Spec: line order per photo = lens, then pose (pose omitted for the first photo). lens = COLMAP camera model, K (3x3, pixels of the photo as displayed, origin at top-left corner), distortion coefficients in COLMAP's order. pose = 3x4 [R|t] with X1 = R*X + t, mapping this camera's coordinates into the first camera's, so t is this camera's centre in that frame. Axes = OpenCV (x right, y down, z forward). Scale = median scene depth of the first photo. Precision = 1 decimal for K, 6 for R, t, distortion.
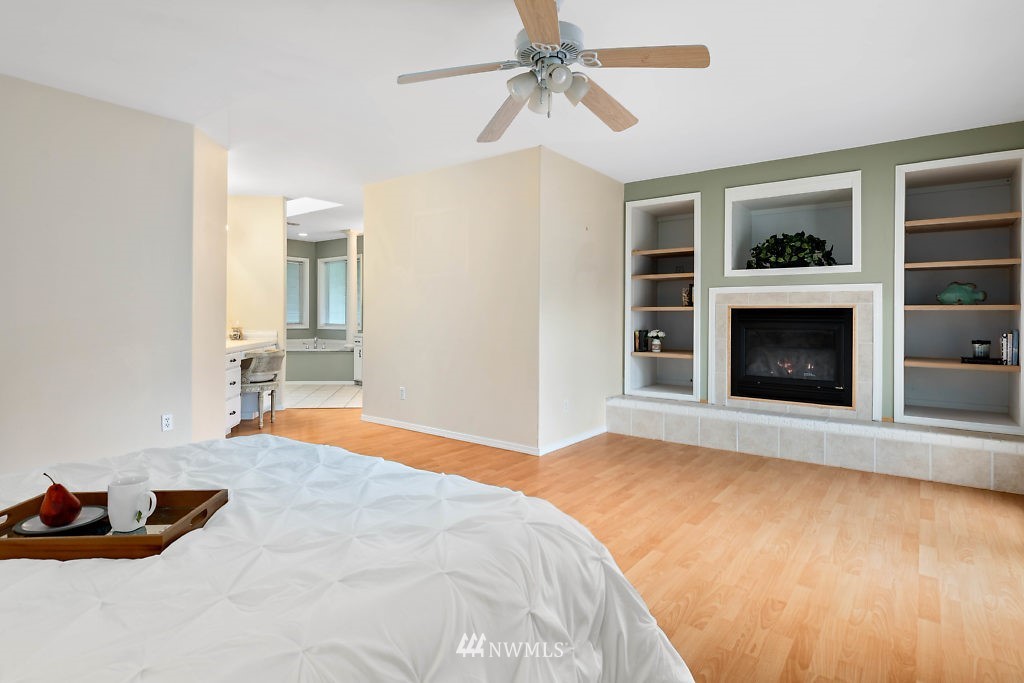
lens RADIAL K [[530.9, 0, 485.3], [0, 530.9, 316.2], [0, 0, 1]] dist [-0.007760, -0.001021]
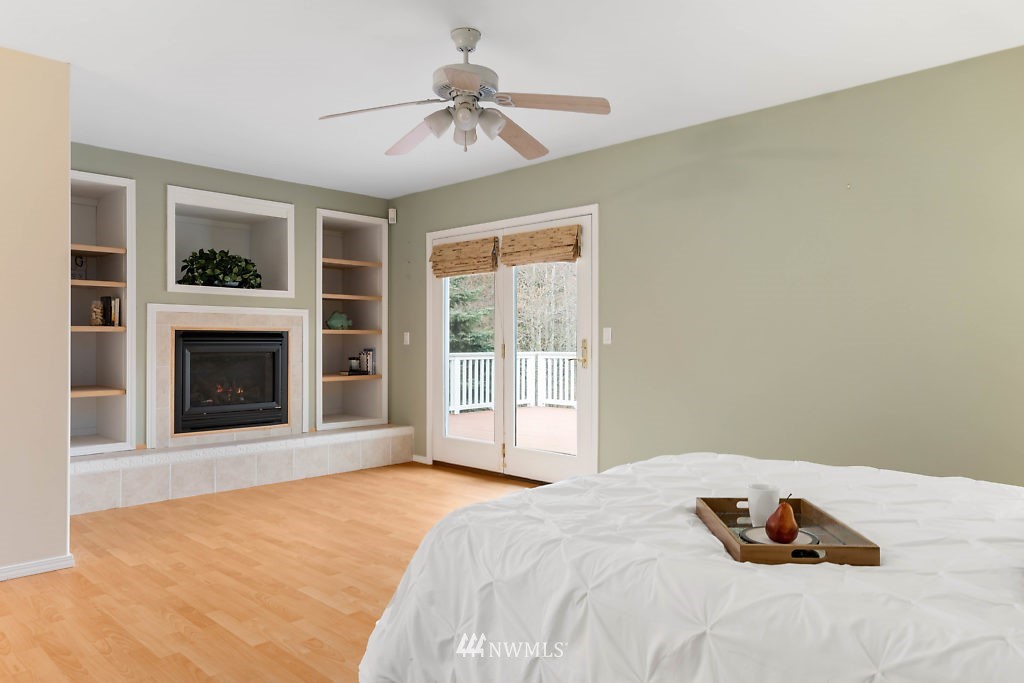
lens RADIAL K [[709.5, 0, 509.5], [0, 709.5, 340.8], [0, 0, 1]] dist [0.034409, 0.001712]
pose [[0.093146, -0.010955, 0.995592, -0.666997], [-0.005122, 0.999921, 0.011482, -0.014379], [-0.995639, -0.006169, 0.093082, 0.399394]]
